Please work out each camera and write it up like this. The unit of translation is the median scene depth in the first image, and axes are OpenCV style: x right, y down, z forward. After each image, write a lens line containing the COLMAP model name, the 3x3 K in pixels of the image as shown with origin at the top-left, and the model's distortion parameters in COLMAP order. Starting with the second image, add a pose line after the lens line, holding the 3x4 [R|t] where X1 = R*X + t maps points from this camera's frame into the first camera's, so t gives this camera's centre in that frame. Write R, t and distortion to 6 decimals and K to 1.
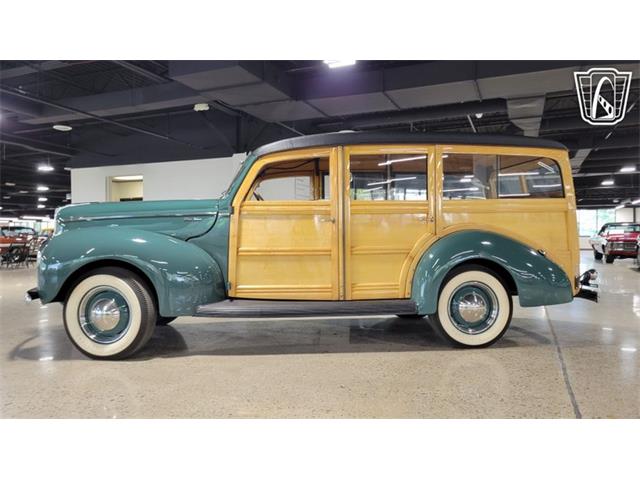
lens RADIAL K [[492.1, 0, 318.0], [0, 492.1, 229.1], [0, 0, 1]] dist [0.038316, -0.011260]
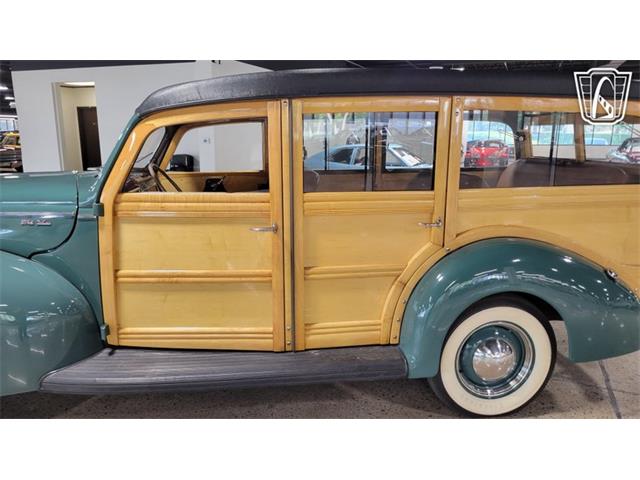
lens RADIAL K [[493.5, 0, 320.7], [0, 493.5, 233.6], [0, 0, 1]] dist [0.043132, -0.012371]
pose [[0.999917, 0.009188, 0.009039, 0.081283], [-0.010879, 0.977723, 0.209617, -0.135602], [-0.006912, -0.209698, 0.977742, 0.409299]]
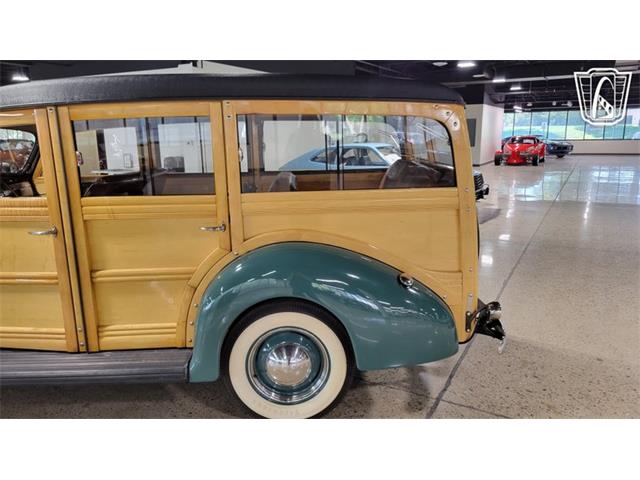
lens RADIAL K [[493.5, 0, 320.7], [0, 493.5, 233.6], [0, 0, 1]] dist [0.043132, -0.012371]
pose [[0.994518, 0.013564, -0.103685, 0.423356], [0.008774, 0.977231, 0.211998, -0.142843], [0.104200, -0.211745, 0.971754, 0.426849]]
